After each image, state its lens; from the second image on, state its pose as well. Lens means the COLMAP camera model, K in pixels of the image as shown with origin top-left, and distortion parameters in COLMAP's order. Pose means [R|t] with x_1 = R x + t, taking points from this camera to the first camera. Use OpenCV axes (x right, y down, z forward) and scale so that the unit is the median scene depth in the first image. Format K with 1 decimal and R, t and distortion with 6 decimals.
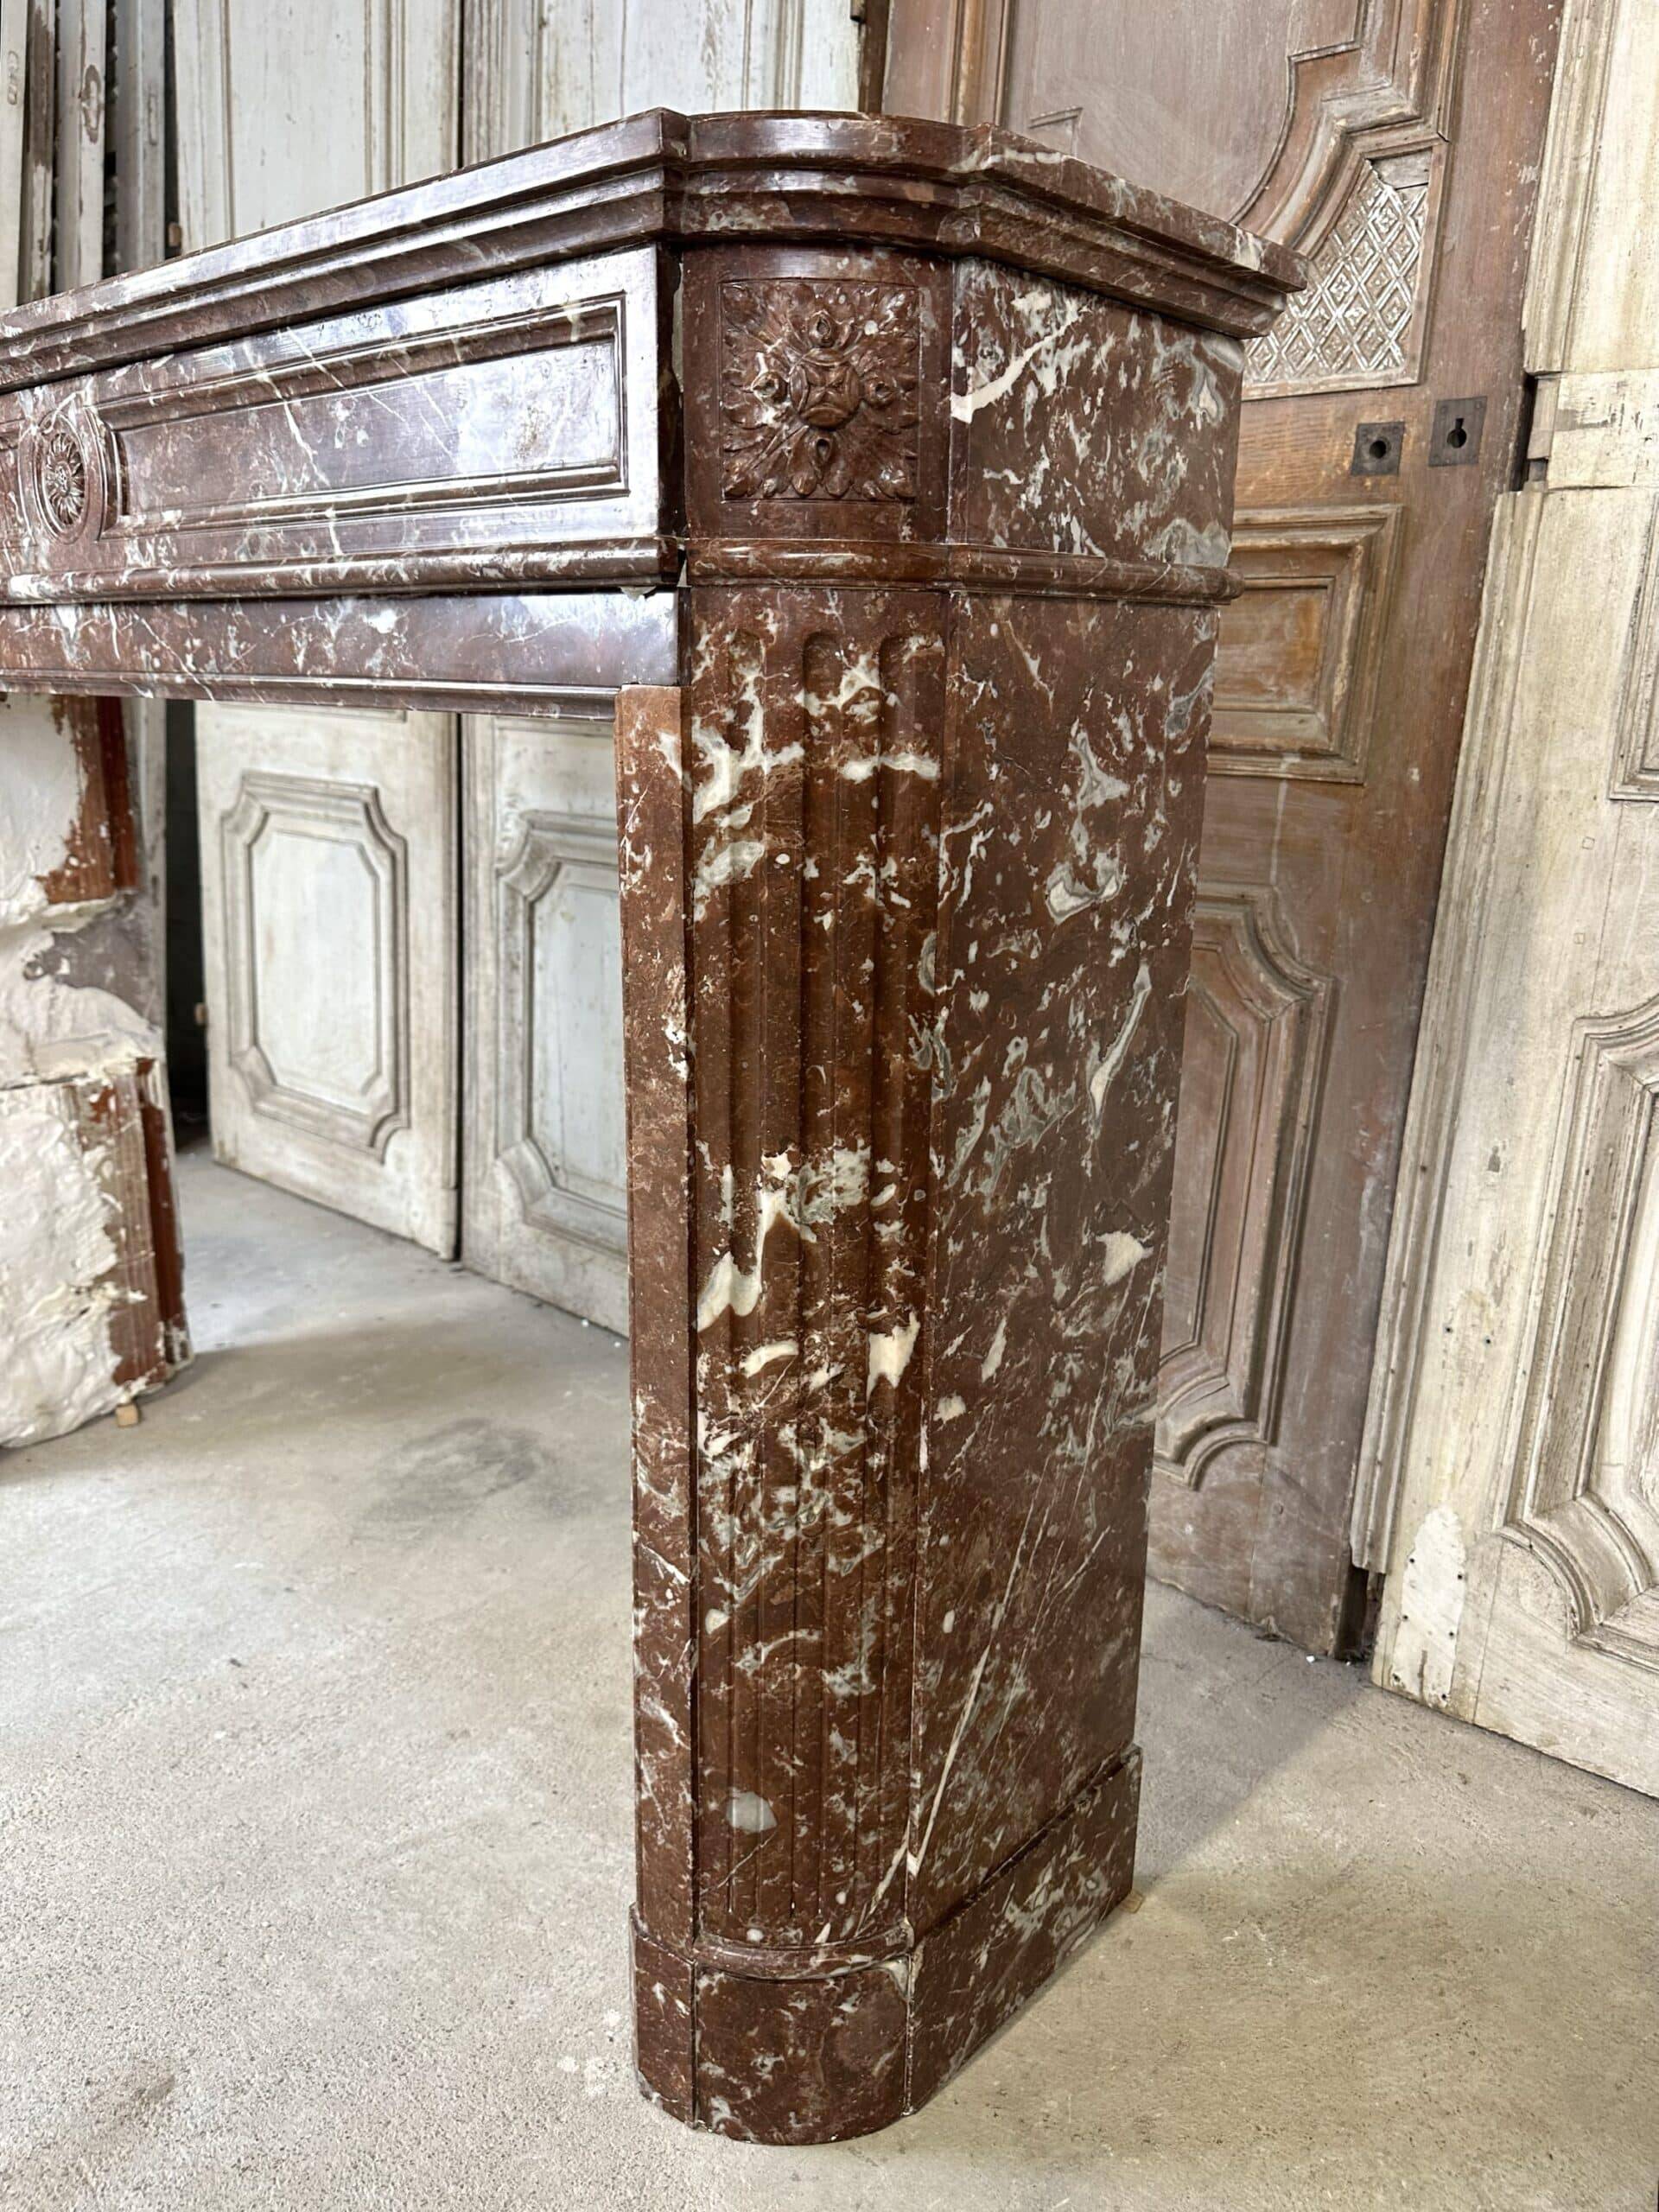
lens RADIAL K [[1592.0, 0, 857.2], [0, 1592.0, 1114.5], [0, 0, 1]] dist [0.005763, -0.026075]
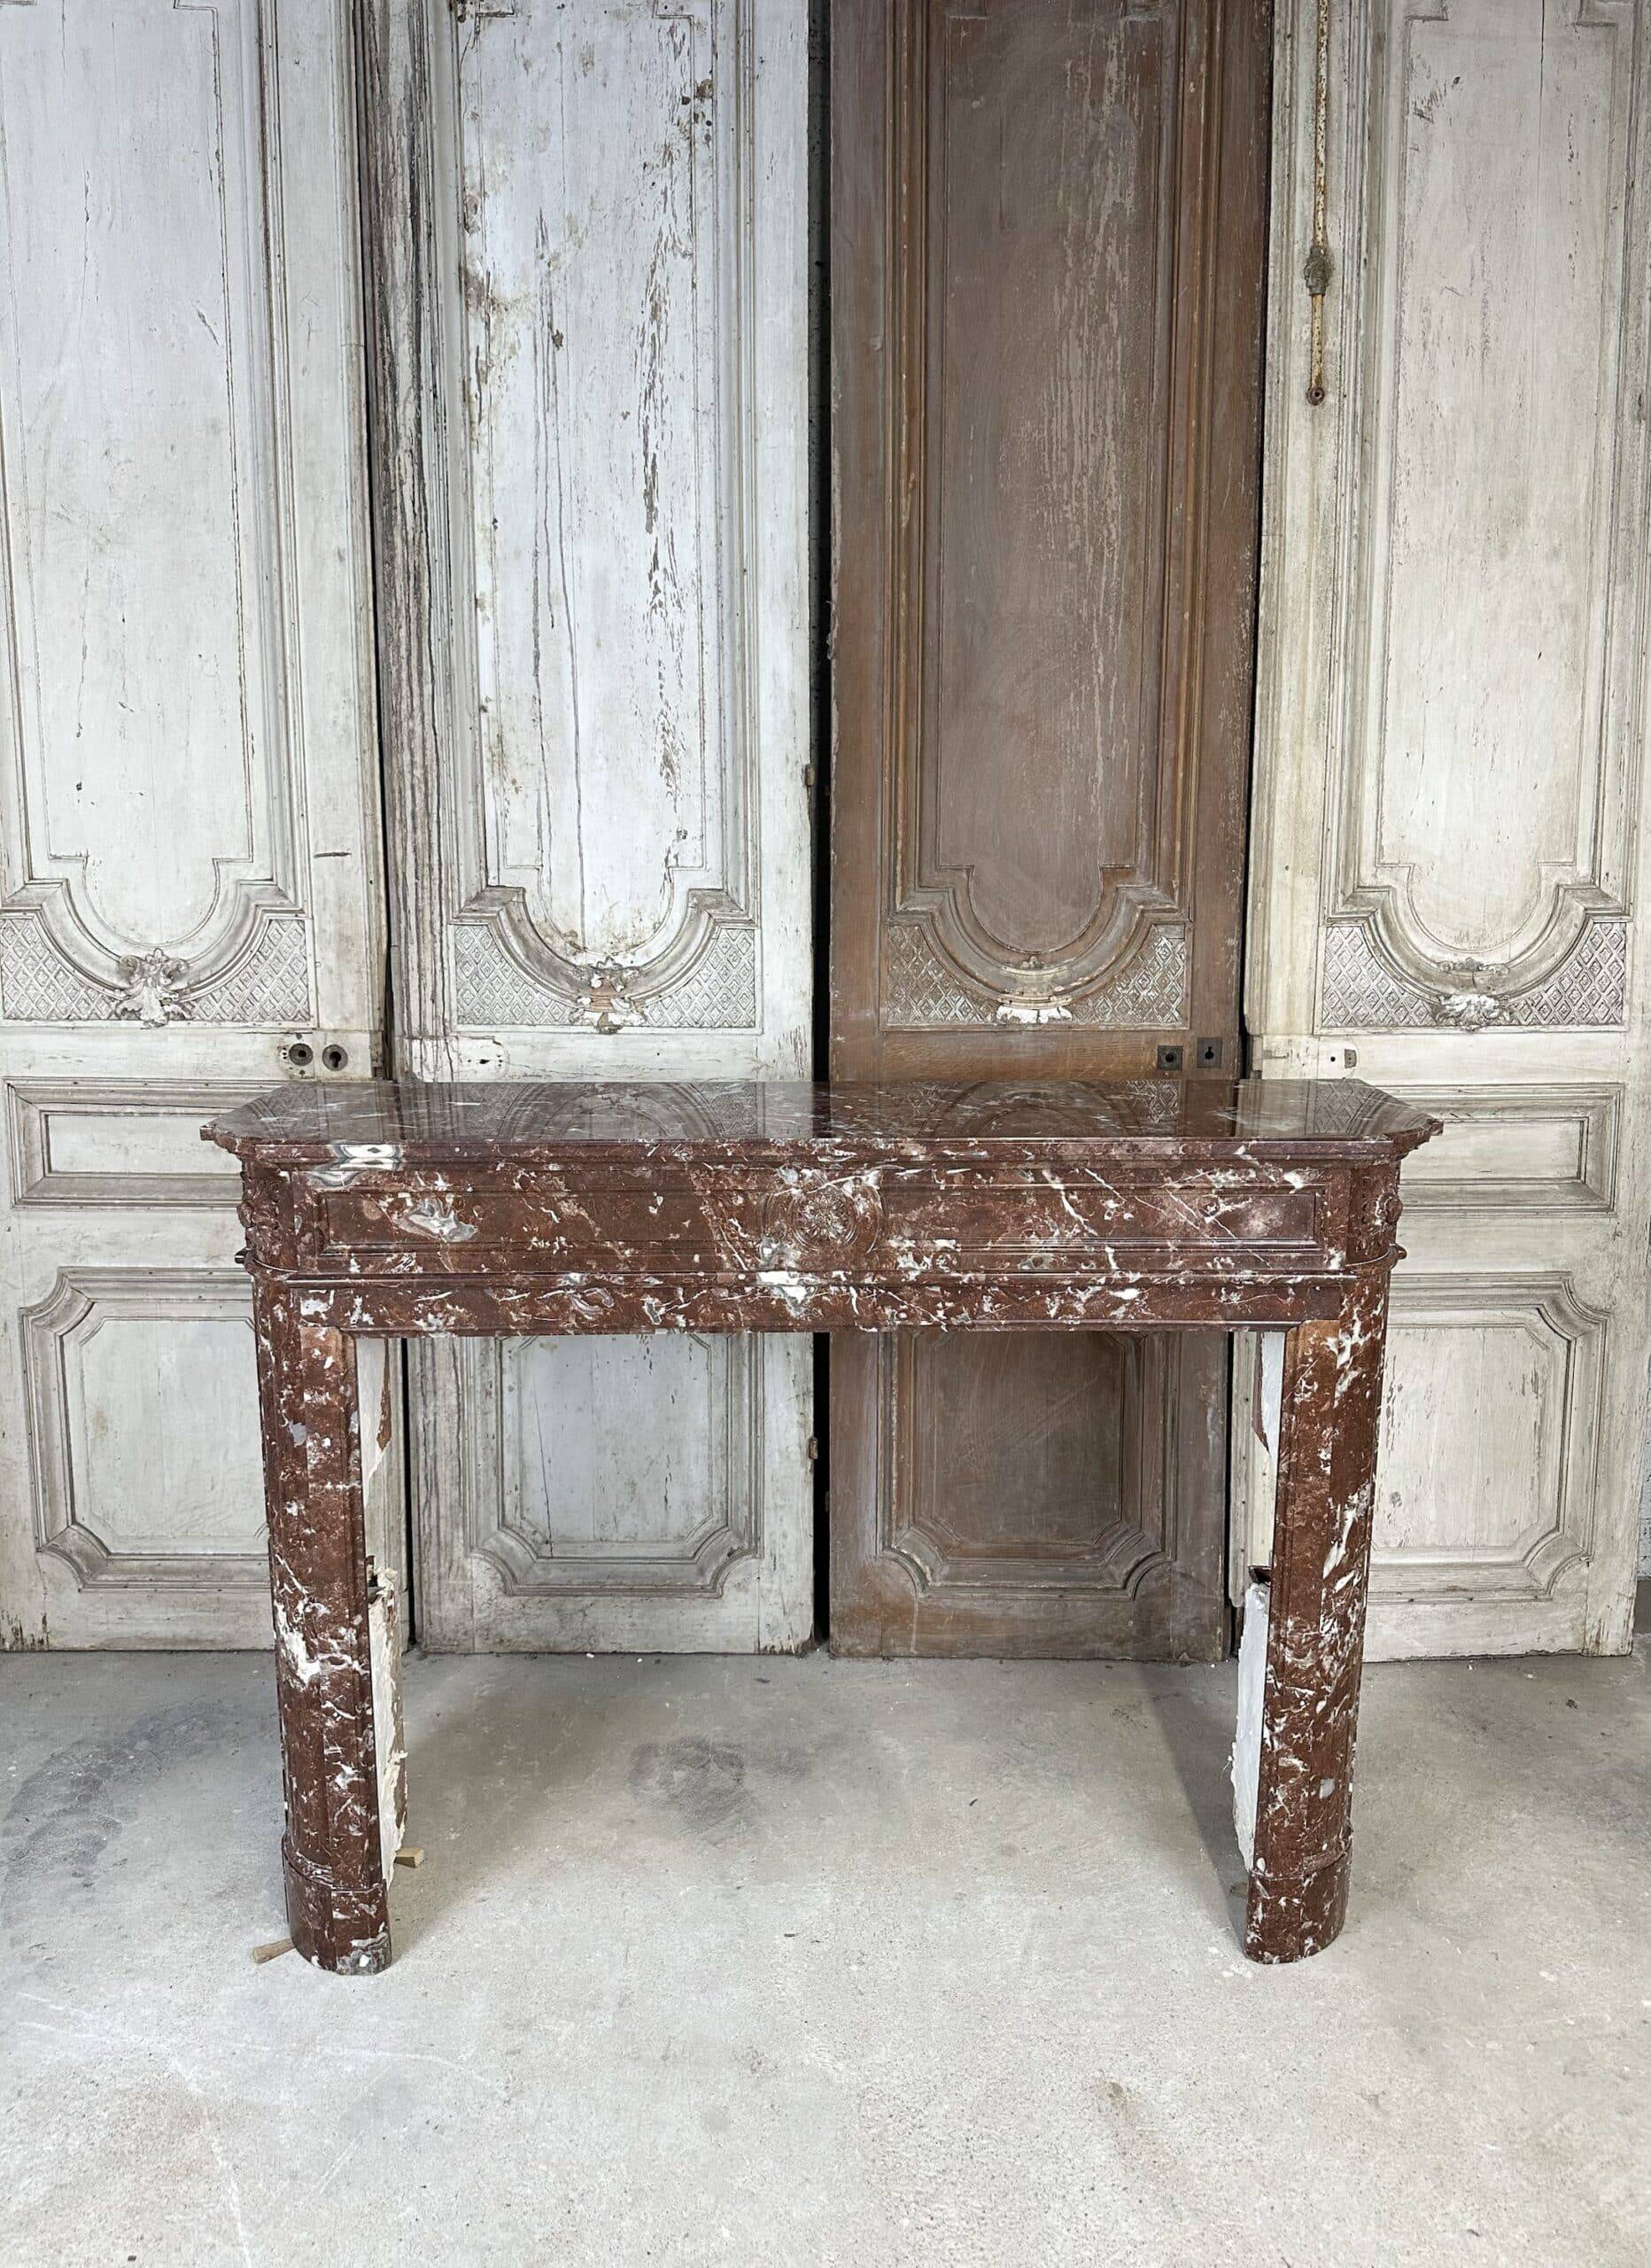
lens RADIAL K [[1559.1, 0, 850.4], [0, 1559.1, 1129.9], [0, 0, 1]] dist [0.053552, -0.072004]
pose [[0.749373, -0.145379, 0.645991, -1.327648], [0.190957, 0.981598, -0.000611, -0.419270], [-0.634015, 0.123814, 0.763345, -0.260491]]
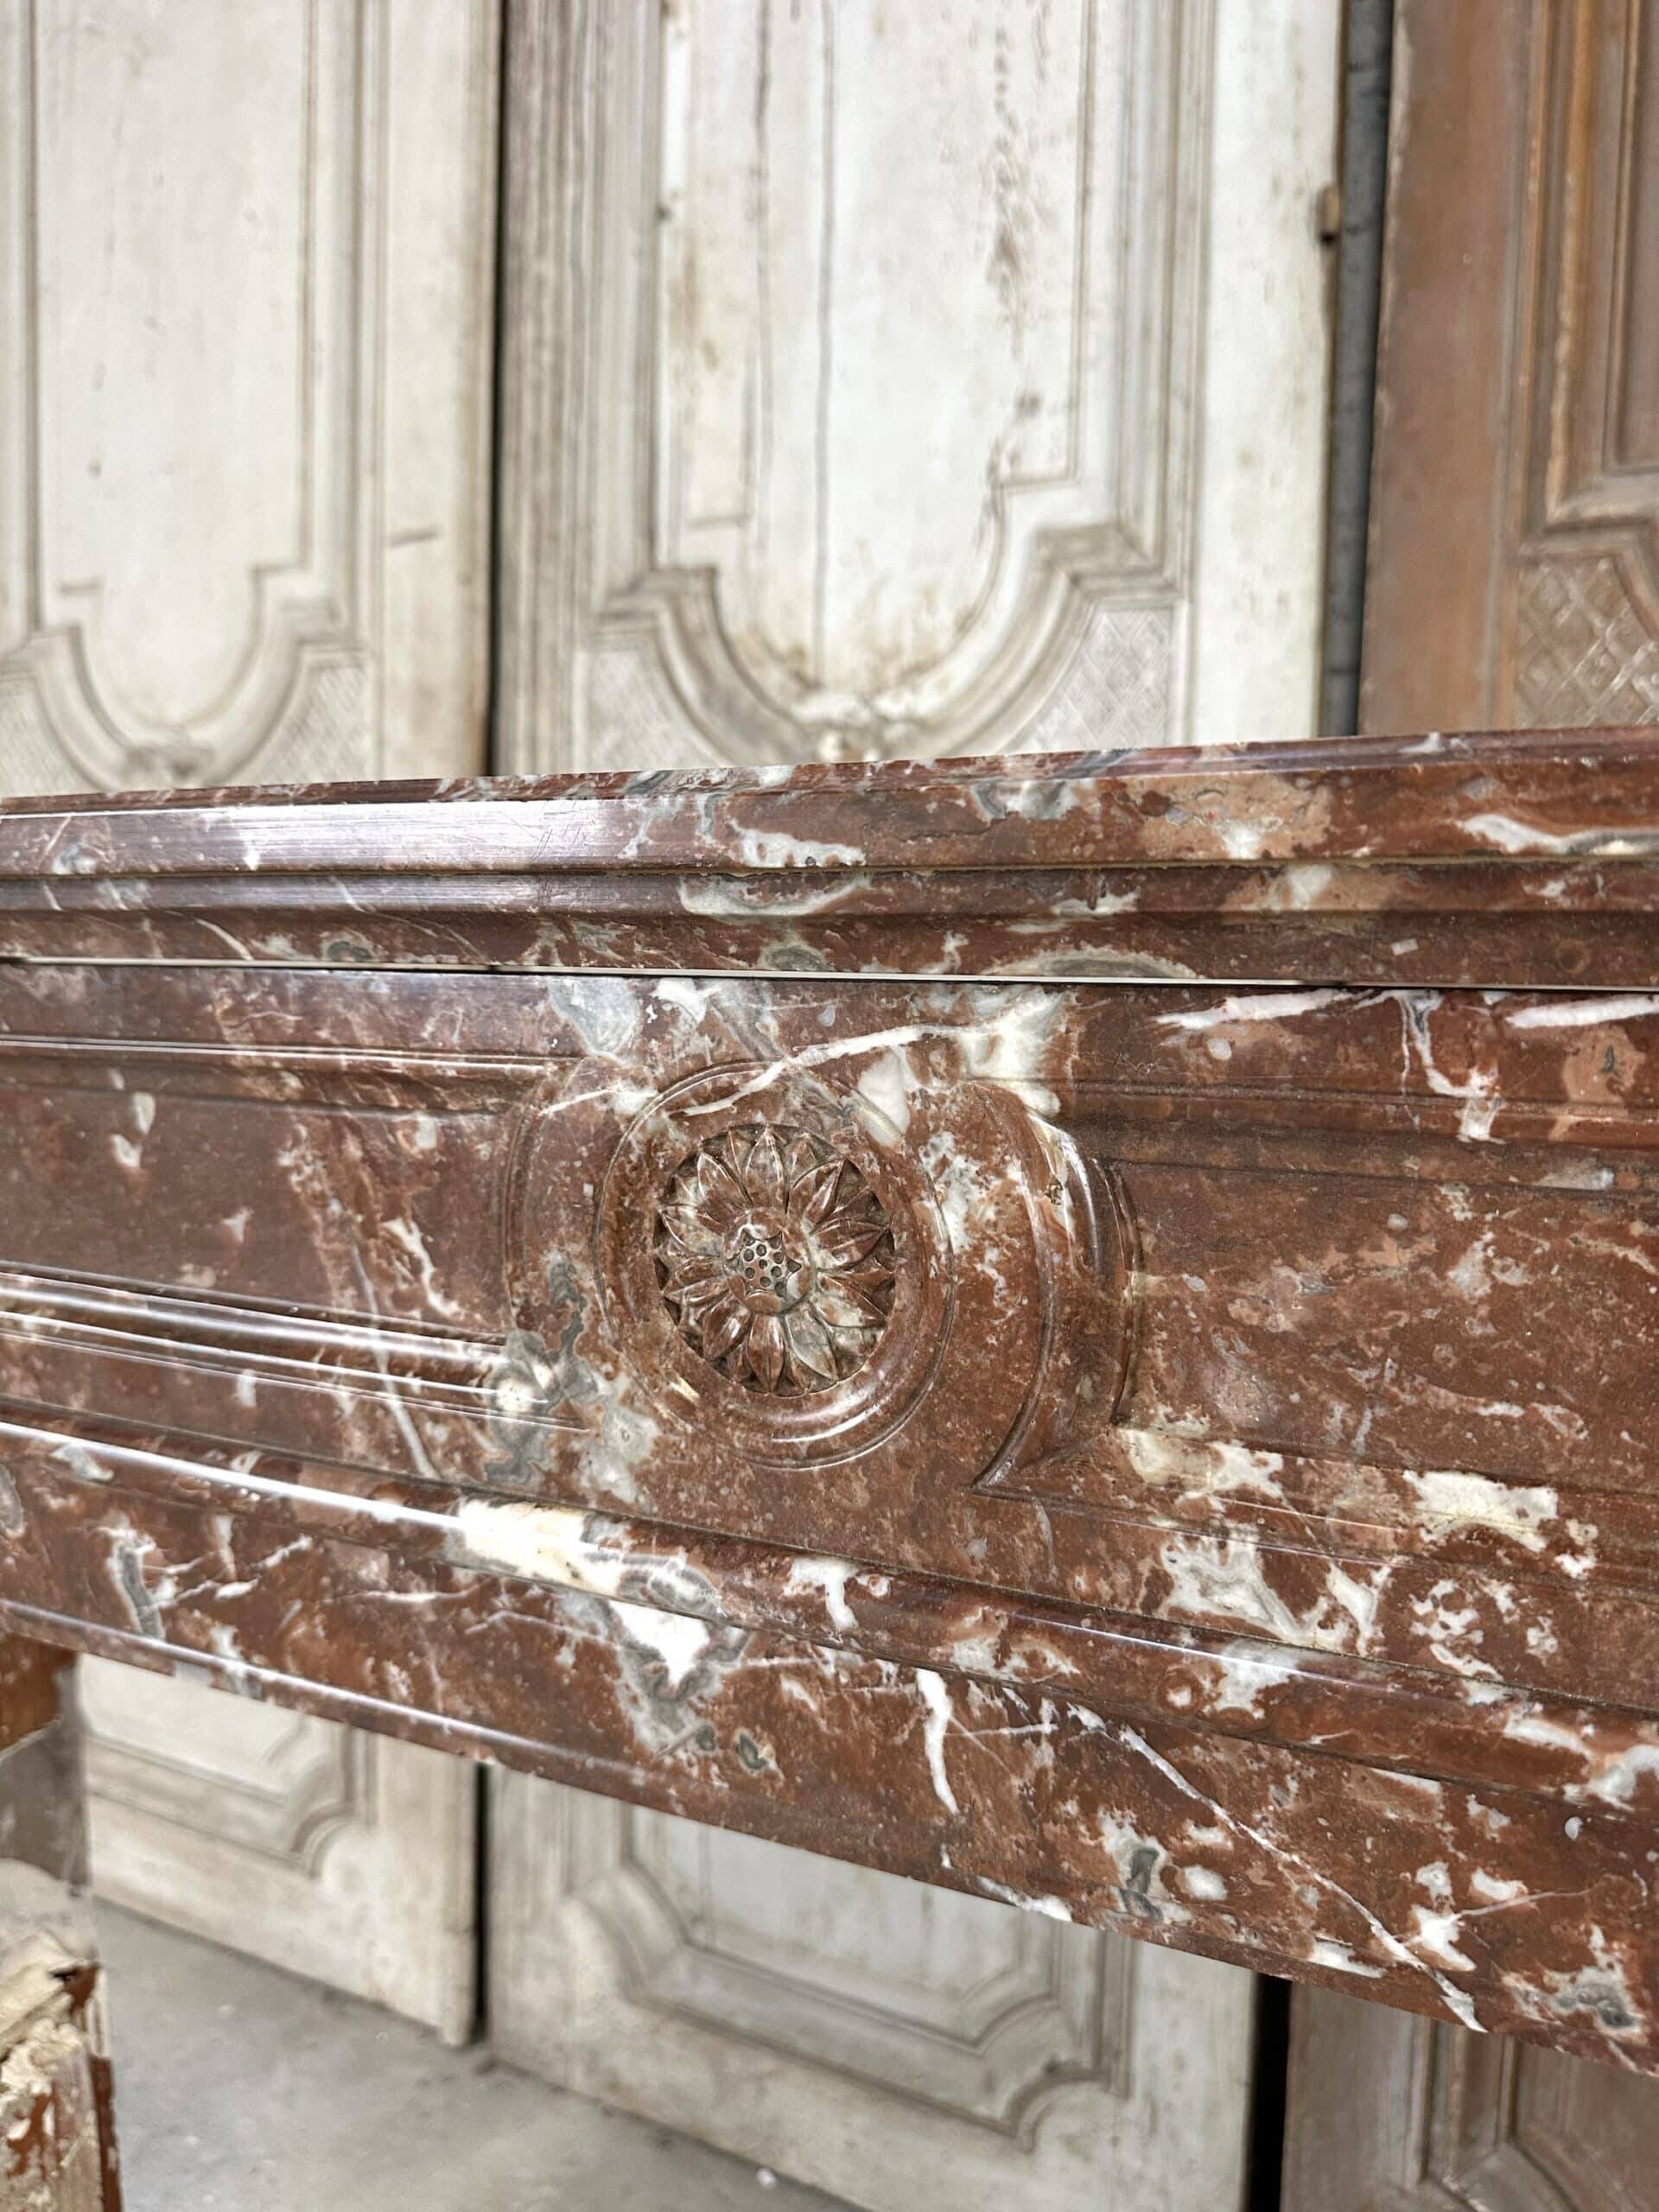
lens RADIAL K [[1592.0, 0, 835.2], [0, 1592.0, 1097.1], [0, 0, 1]] dist [0.005763, -0.026075]
pose [[0.963834, -0.051916, 0.261399, -0.489169], [0.089721, 0.986798, -0.134835, -0.334577], [-0.250948, 0.153411, 0.955767, 0.596417]]
